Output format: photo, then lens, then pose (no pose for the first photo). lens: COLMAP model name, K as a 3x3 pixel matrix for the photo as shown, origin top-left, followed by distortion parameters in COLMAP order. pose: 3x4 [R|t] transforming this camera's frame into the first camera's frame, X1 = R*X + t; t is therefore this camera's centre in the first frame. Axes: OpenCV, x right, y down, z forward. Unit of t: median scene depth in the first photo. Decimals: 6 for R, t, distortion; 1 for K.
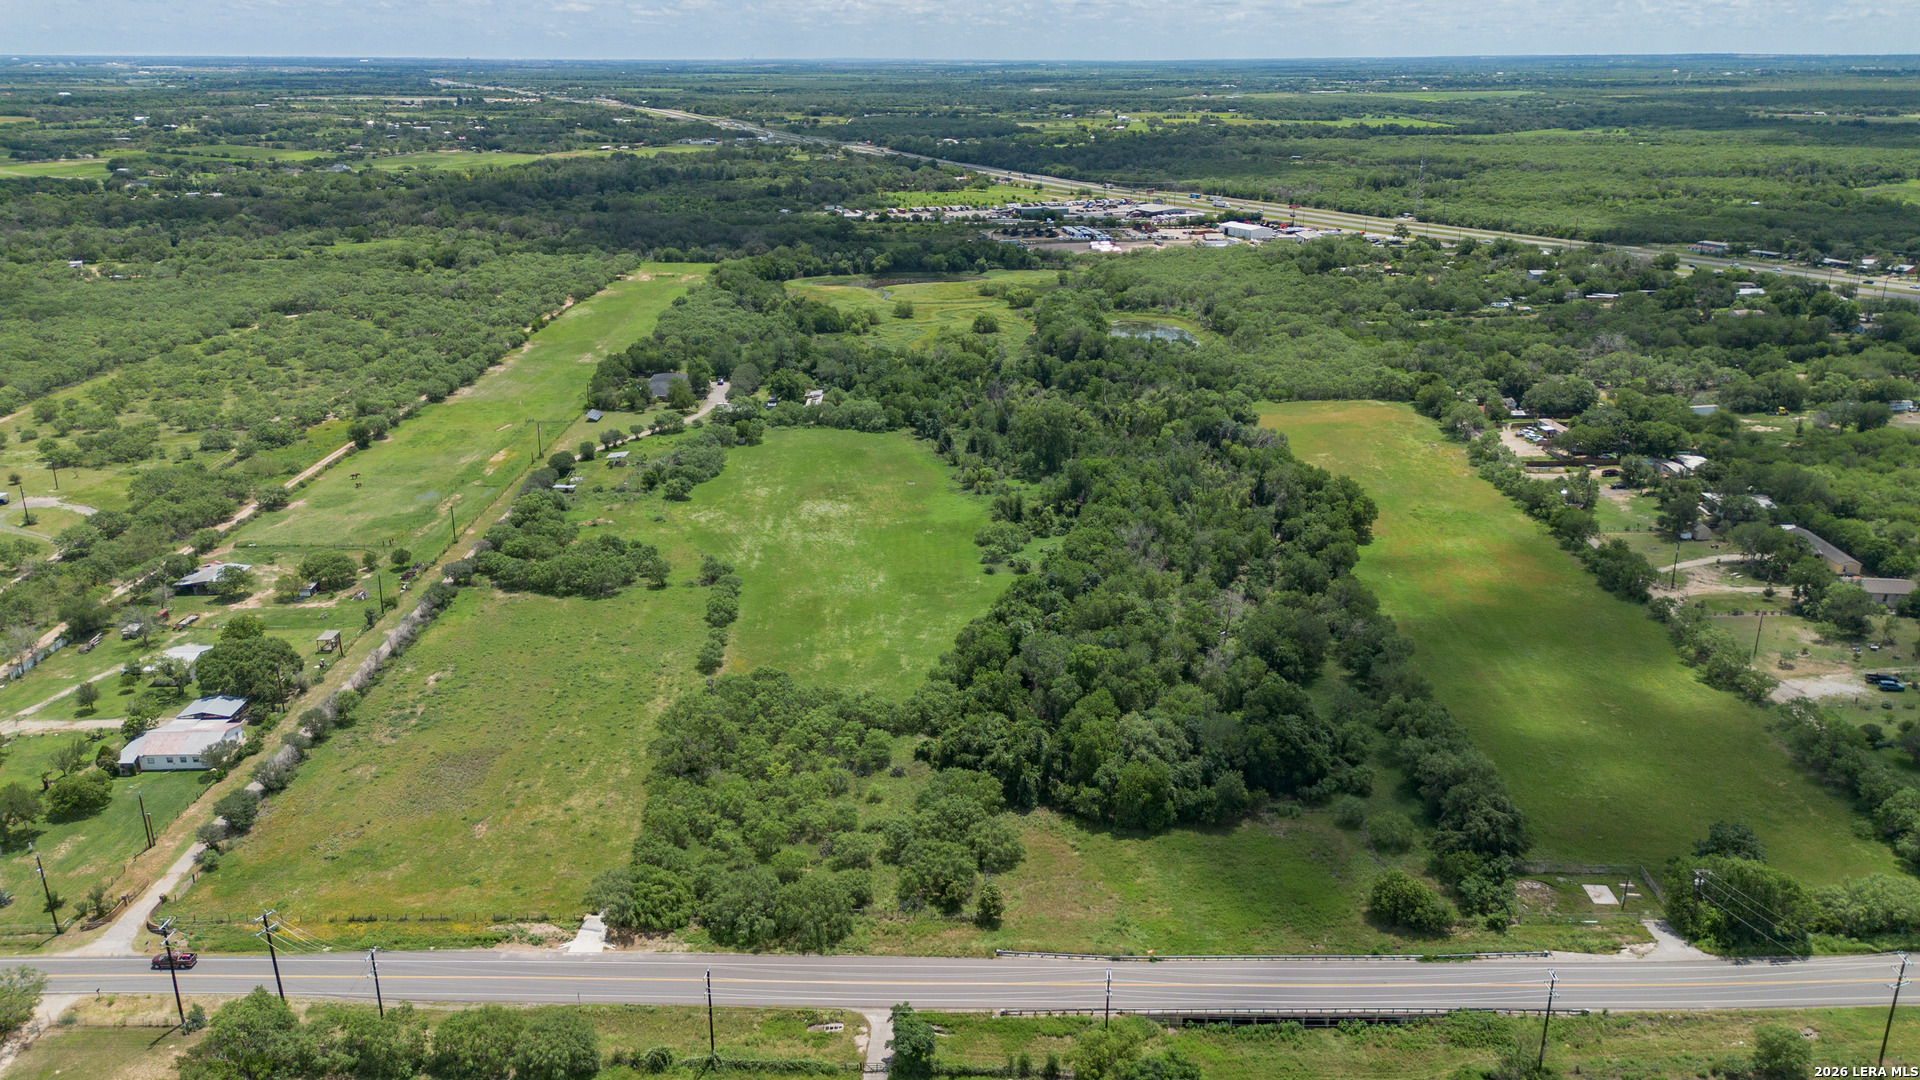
lens RADIAL K [[1358.2, 0, 958.3], [0, 1358.2, 538.0], [0, 0, 1]] dist [0.078135, -0.081134]
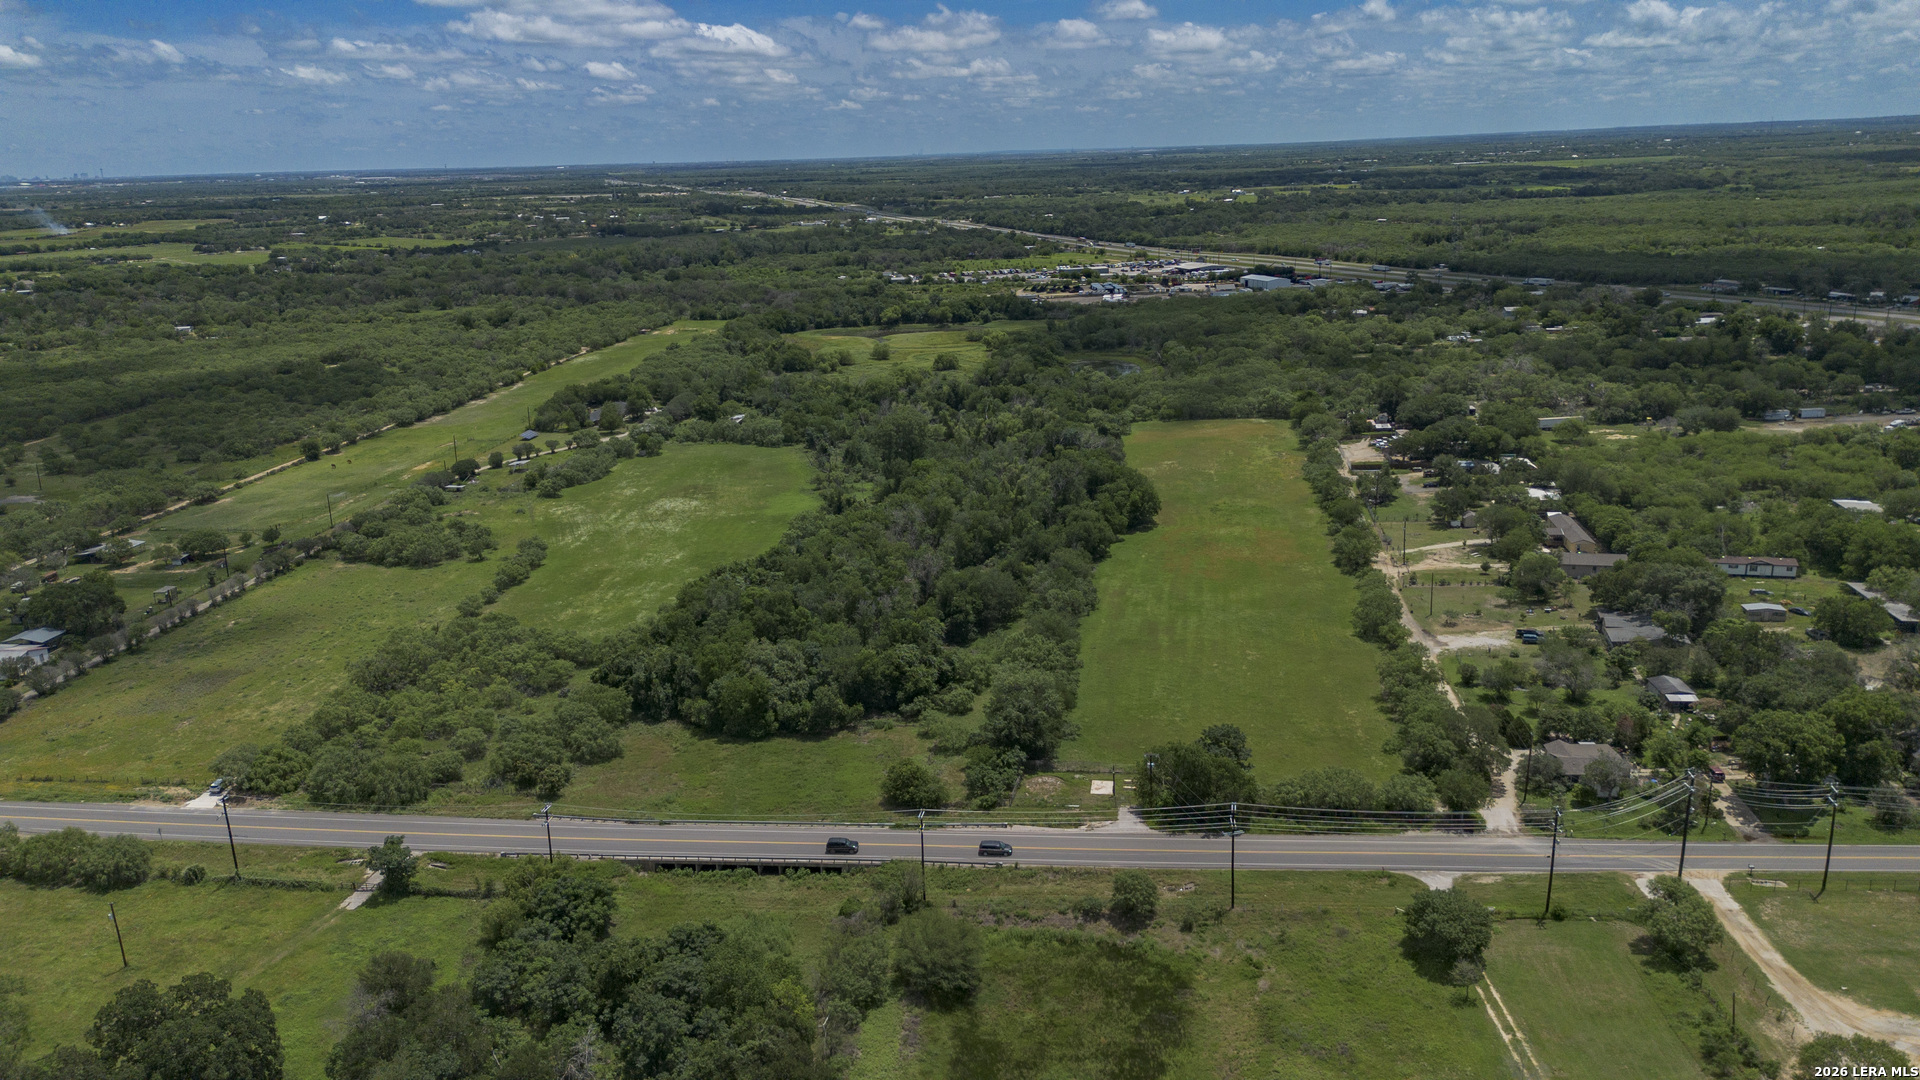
lens RADIAL K [[1354.2, 0, 958.7], [0, 1354.2, 538.8], [0, 0, 1]] dist [0.073882, -0.077081]
pose [[0.992666, 0.002201, -0.120872, 0.246772], [-0.009332, 0.998246, -0.058462, 0.064101], [0.120531, 0.059161, 0.990945, -0.050777]]
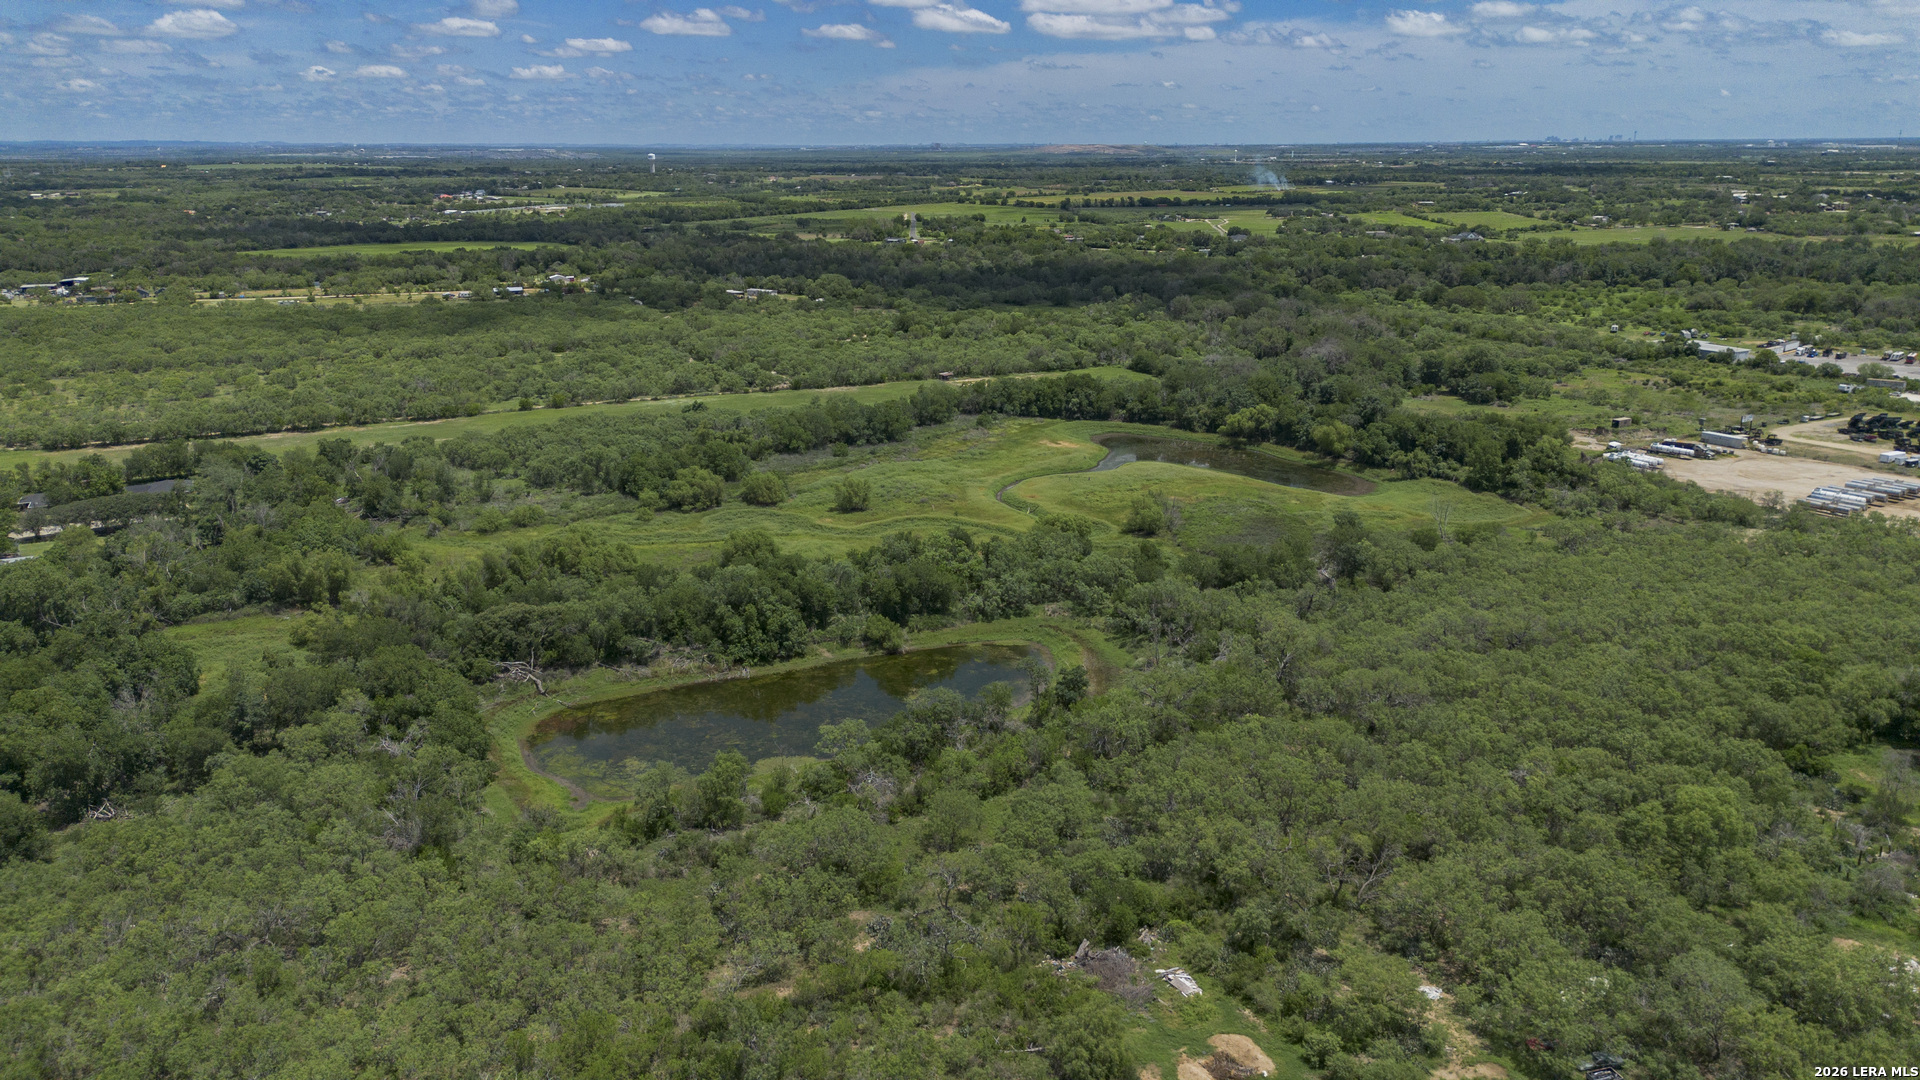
lens RADIAL K [[1354.2, 0, 958.7], [0, 1354.2, 538.8], [0, 0, 1]] dist [0.073882, -0.077081]
pose [[0.437780, 0.248760, -0.863983, 0.713734], [-0.295289, 0.947436, 0.123164, -0.378923], [0.849207, 0.201206, 0.488224, 1.306040]]
